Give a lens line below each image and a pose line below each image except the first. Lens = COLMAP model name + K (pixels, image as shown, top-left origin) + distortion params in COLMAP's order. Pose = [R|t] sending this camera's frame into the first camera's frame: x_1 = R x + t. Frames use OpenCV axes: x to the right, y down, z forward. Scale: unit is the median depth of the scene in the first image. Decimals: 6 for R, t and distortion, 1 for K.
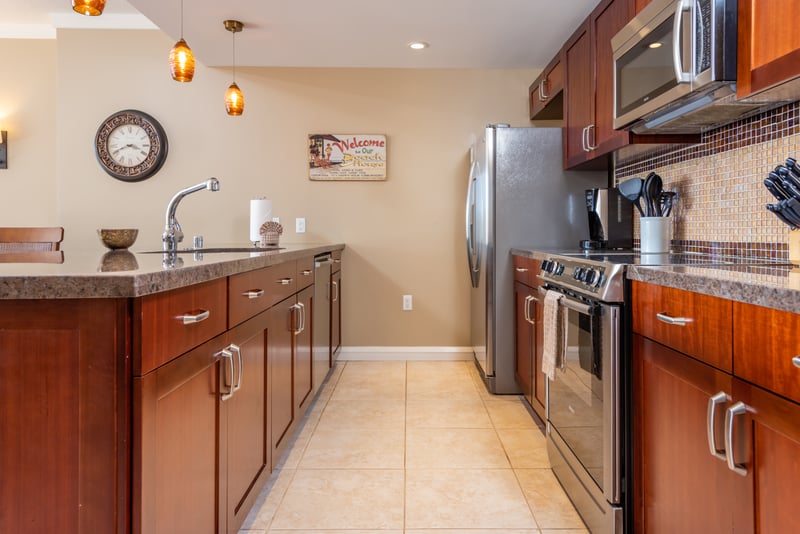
lens RADIAL K [[543.3, 0, 404.0], [0, 543.3, 232.3], [0, 0, 1]] dist [0.019756, -0.004111]
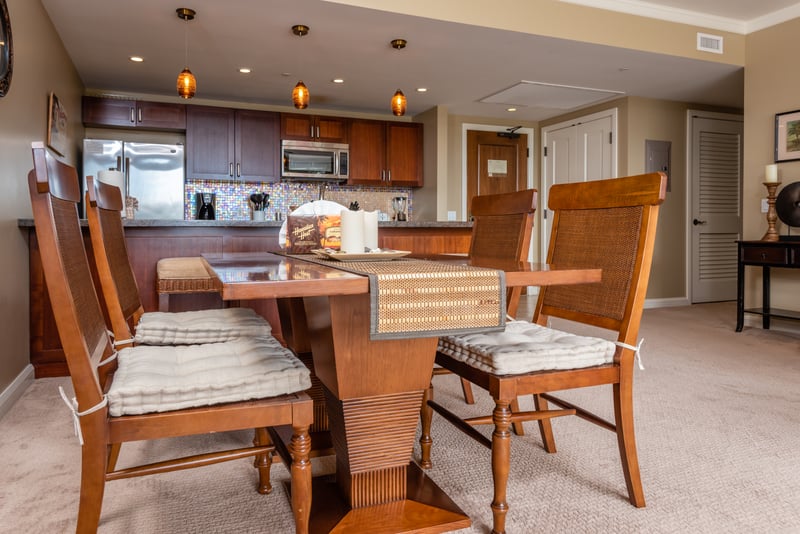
lens RADIAL K [[545.7, 0, 401.5], [0, 545.7, 242.0], [0, 0, 1]] dist [0.023945, -0.003765]
pose [[-0.414358, -0.015444, 0.909983, -1.663914], [0.000716, 0.999850, 0.017295, 0.055981], [-0.910114, 0.007818, -0.414285, 1.207206]]
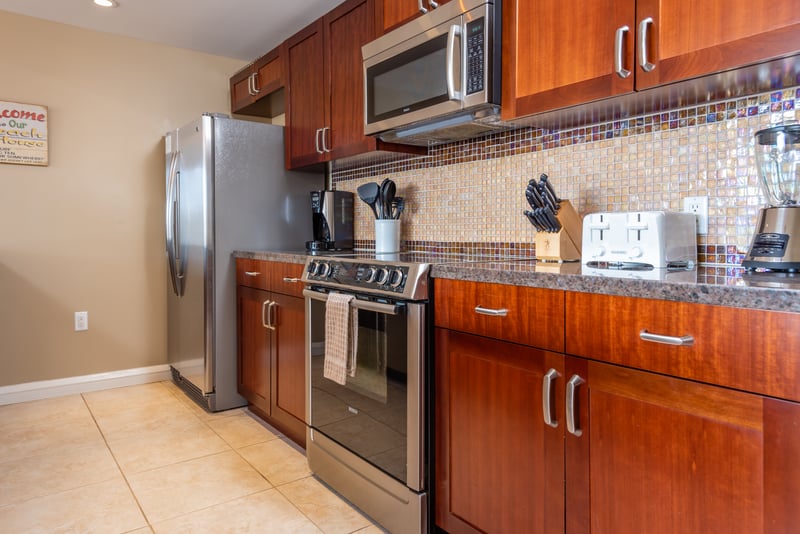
lens RADIAL K [[545.7, 0, 401.5], [0, 545.7, 242.0], [0, 0, 1]] dist [0.023945, -0.003765]
pose [[0.798014, -0.007679, 0.602589, -0.146462], [-0.001675, 0.999887, 0.014960, 0.000298], [-0.602636, -0.012948, 0.797911, 0.097992]]
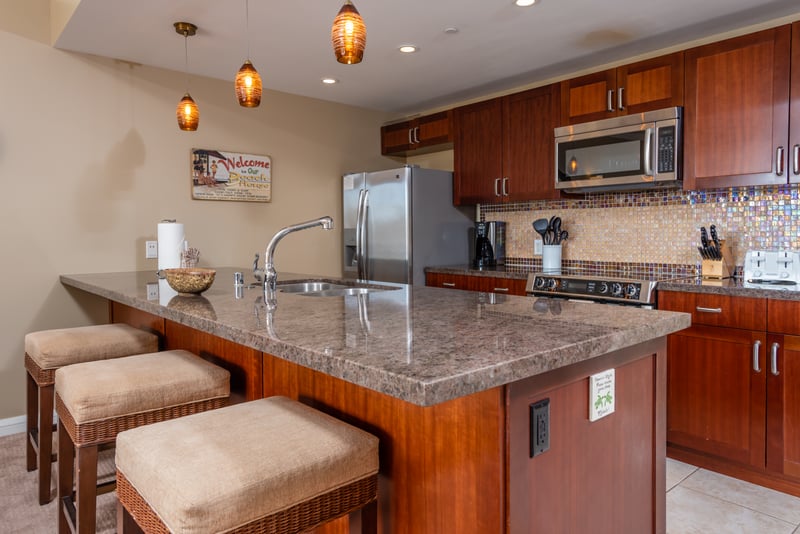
lens RADIAL K [[552.1, 0, 398.0], [0, 552.1, 246.2], [0, 0, 1]] dist [0.010546, -0.002284]
pose [[0.755431, -0.019398, 0.654941, -0.733631], [0.003627, 0.999670, 0.025424, -0.054832], [-0.655218, -0.016831, 0.755252, 0.105110]]
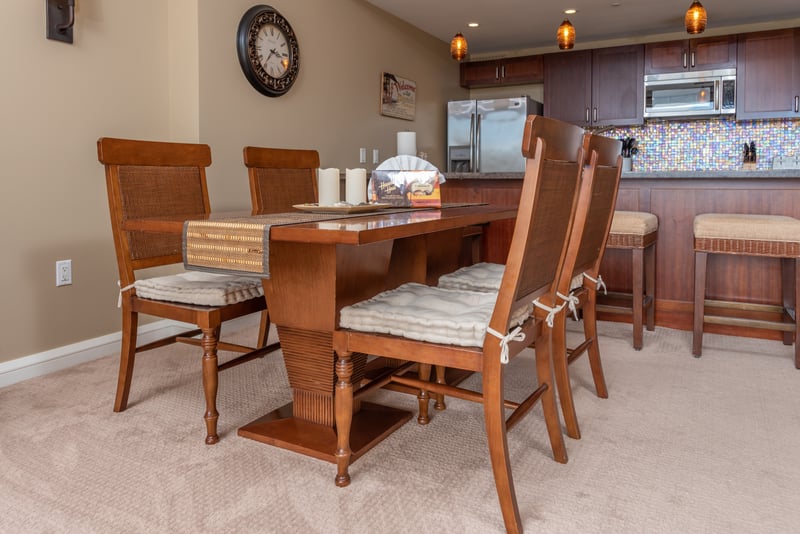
lens RADIAL K [[617.3, 0, 401.7], [0, 617.3, 196.0], [0, 0, 1]] dist [0.004043, 0.000159]
pose [[0.452719, -0.024671, 0.891312, -1.749413], [0.000581, 0.999625, 0.027374, 0.044053], [-0.891653, -0.011875, 0.452564, 0.580685]]
